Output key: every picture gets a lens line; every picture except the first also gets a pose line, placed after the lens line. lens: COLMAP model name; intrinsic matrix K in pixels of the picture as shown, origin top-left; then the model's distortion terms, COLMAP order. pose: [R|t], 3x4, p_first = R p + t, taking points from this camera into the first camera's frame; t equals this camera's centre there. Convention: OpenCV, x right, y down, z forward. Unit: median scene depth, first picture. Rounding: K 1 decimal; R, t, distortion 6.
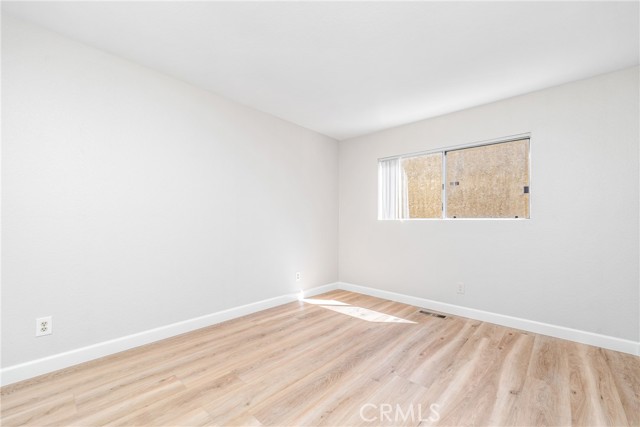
lens RADIAL K [[260.7, 0, 319.0], [0, 260.7, 215.7], [0, 0, 1]] dist [-0.001216, -0.000451]
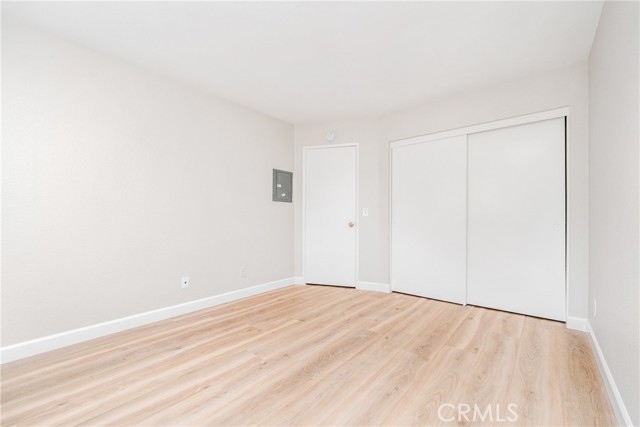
lens RADIAL K [[269.7, 0, 318.9], [0, 269.7, 213.3], [0, 0, 1]] dist [0.003998, 0.000188]
pose [[-0.999530, -0.009297, -0.029204, 0.126836], [-0.008322, 0.999409, -0.033363, 0.083820], [0.029497, -0.033104, -0.999017, 2.150017]]
